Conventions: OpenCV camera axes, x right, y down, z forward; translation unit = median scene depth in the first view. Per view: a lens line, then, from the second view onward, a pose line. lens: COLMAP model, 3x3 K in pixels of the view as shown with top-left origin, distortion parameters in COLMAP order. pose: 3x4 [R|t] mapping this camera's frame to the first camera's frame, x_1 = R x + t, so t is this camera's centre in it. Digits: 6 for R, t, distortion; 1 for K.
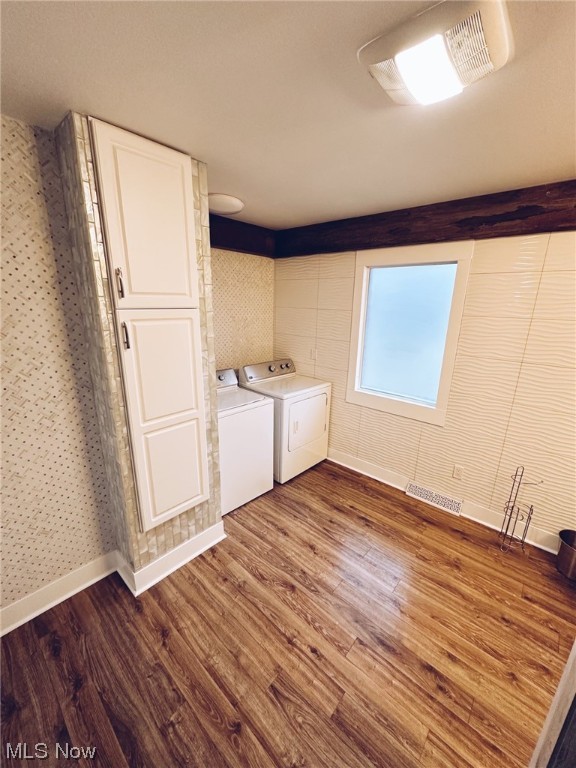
lens RADIAL K [[306.1, 0, 288.5], [0, 306.1, 385.2], [0, 0, 1]] dist [-0.009974, 0.000134]
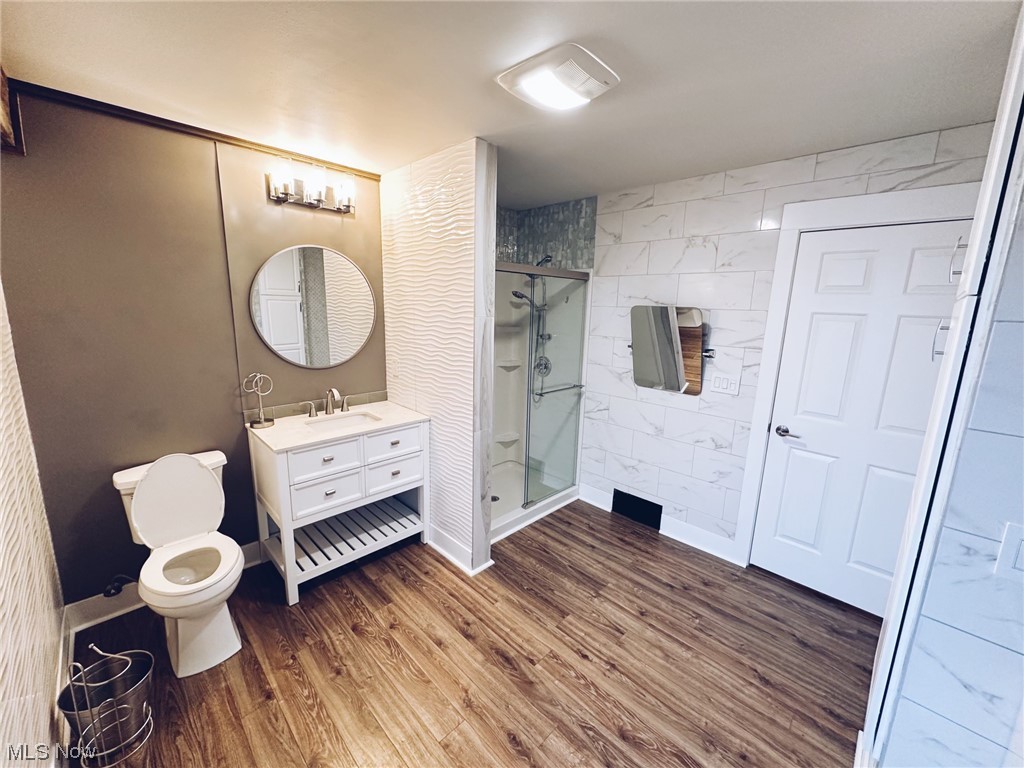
lens RADIAL K [[408.1, 0, 512.0], [0, 408.1, 382.7], [0, 0, 1]] dist [-0.009974, 0.000134]
pose [[-0.997496, -0.056090, 0.043075, 0.295492], [-0.031362, 0.896741, 0.441443, -0.400952], [-0.063388, 0.438987, -0.896255, 1.738834]]
